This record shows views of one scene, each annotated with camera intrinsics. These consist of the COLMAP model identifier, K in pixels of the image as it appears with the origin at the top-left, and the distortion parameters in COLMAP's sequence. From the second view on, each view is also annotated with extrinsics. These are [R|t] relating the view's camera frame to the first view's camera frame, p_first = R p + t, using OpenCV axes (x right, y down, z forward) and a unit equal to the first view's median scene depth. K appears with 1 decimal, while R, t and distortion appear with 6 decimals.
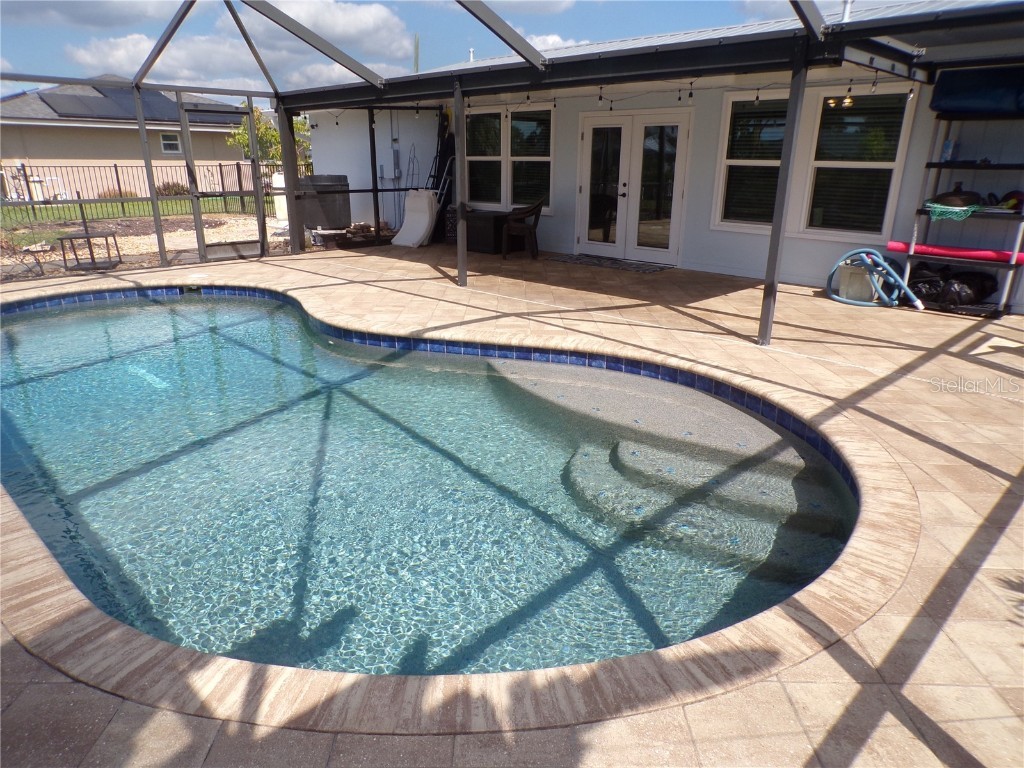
lens RADIAL K [[699.4, 0, 503.7], [0, 699.4, 382.1], [0, 0, 1]] dist [-0.004241, 0.017207]
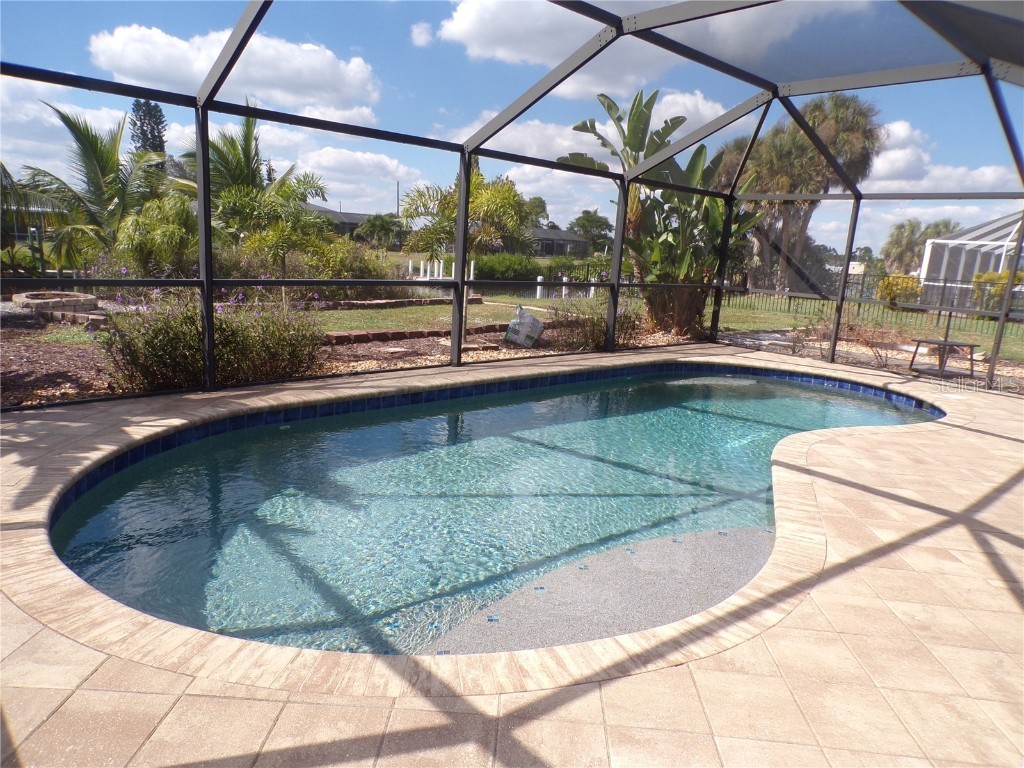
lens RADIAL K [[699.4, 0, 503.2], [0, 699.4, 379.7], [0, 0, 1]] dist [-0.004241, 0.017207]
pose [[-0.031637, 0.179889, -0.983178, 0.927129], [-0.362206, 0.914745, 0.179023, -0.270456], [0.931561, 0.361776, 0.036217, 0.955567]]
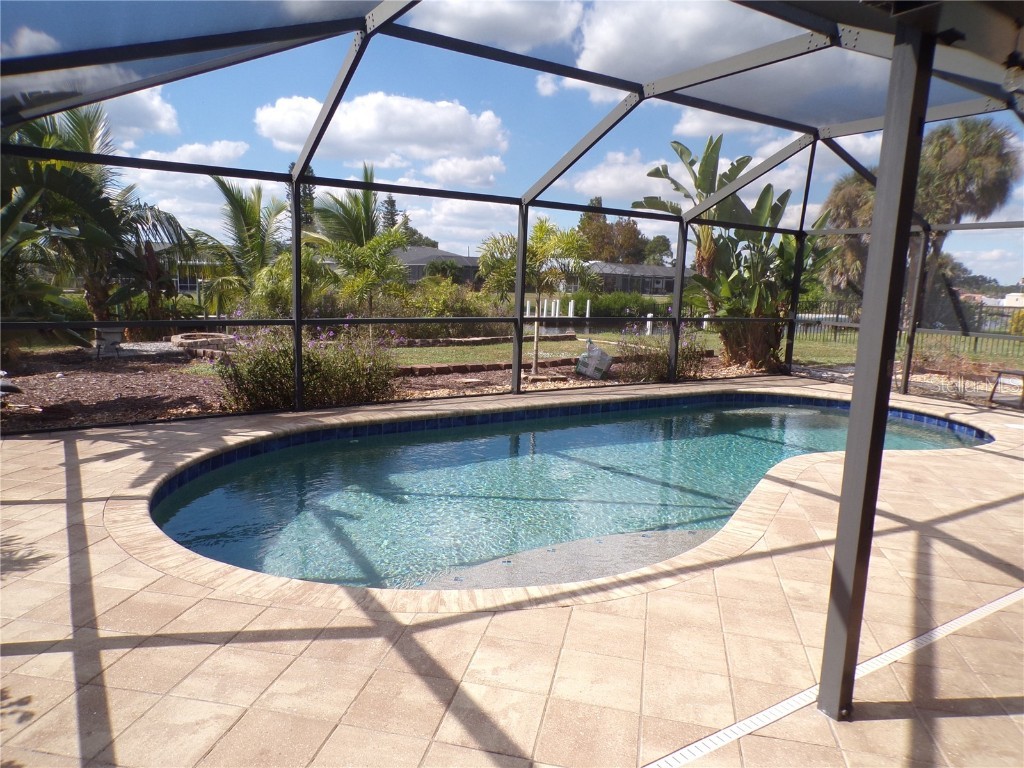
lens RADIAL K [[699.4, 0, 514.8], [0, 699.4, 385.0], [0, 0, 1]] dist [-0.004241, 0.017207]
pose [[-0.202036, 0.132152, -0.970421, 1.092482], [-0.334200, 0.922078, 0.195147, -0.346010], [0.920593, 0.363742, -0.142127, 1.158437]]
